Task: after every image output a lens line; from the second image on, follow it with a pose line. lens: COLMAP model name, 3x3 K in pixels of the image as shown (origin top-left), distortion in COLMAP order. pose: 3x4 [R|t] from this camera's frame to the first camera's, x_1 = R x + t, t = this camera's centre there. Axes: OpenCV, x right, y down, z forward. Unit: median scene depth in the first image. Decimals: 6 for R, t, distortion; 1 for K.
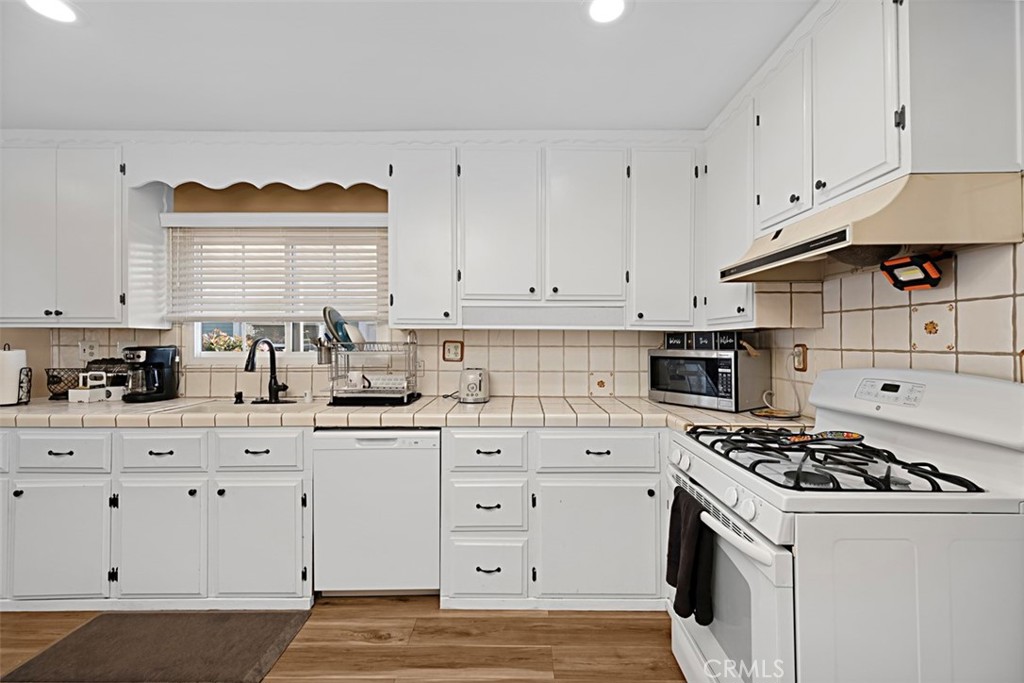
lens RADIAL K [[437.3, 0, 524.8], [0, 437.3, 339.8], [0, 0, 1]] dist [0.029411, -0.009028]
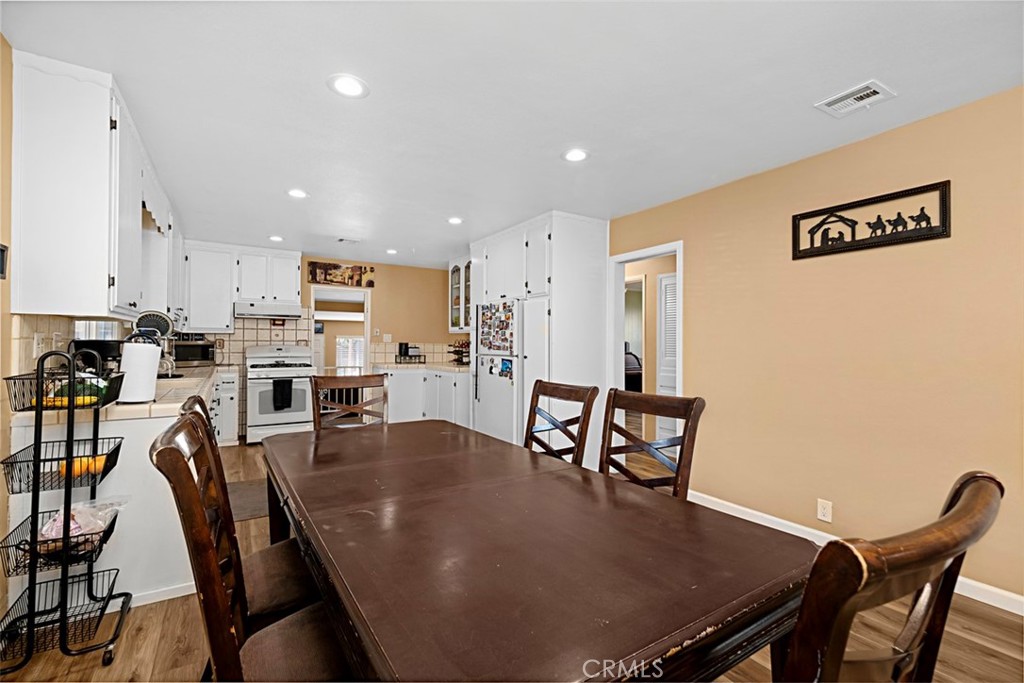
lens RADIAL K [[454.1, 0, 512.0], [0, 454.1, 341.5], [0, 0, 1]] dist [0.002096, 0.000298]
pose [[-0.535063, -0.002595, 0.844808, -2.479520], [-0.010603, 0.999937, -0.003644, 0.015630], [-0.844745, -0.010907, -0.535057, 0.891472]]
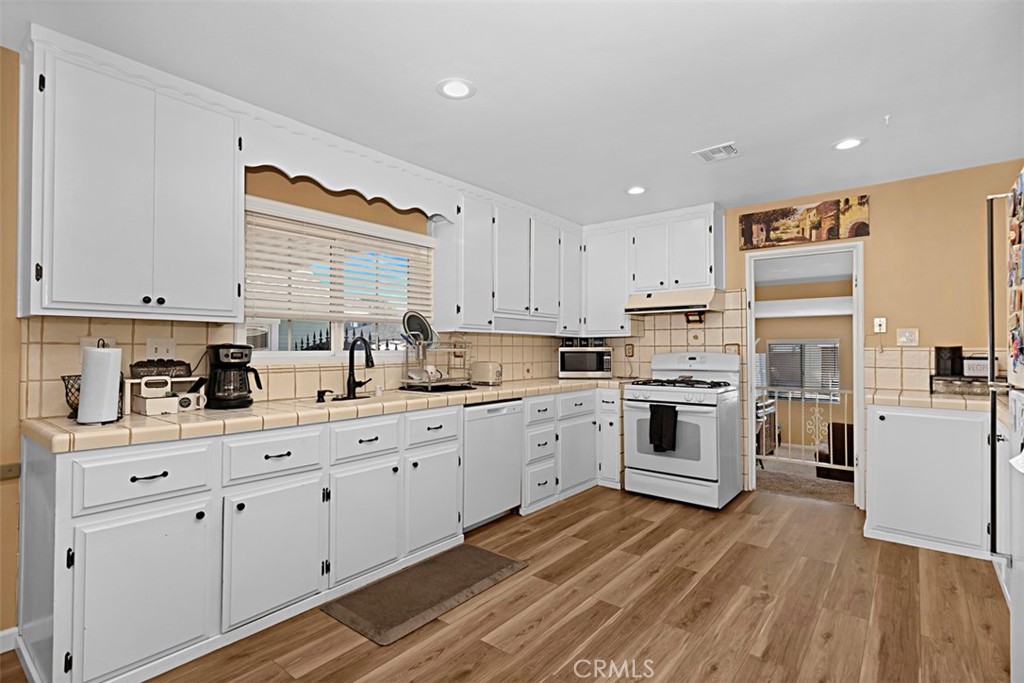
lens RADIAL K [[495.4, 0, 520.5], [0, 495.4, 343.4], [0, 0, 1]] dist [0.003601, -0.000016]
pose [[0.616854, 0.006128, 0.787054, -1.426184], [-0.000082, 0.999970, -0.007721, 0.023098], [-0.787078, 0.004698, 0.616836, -0.046915]]
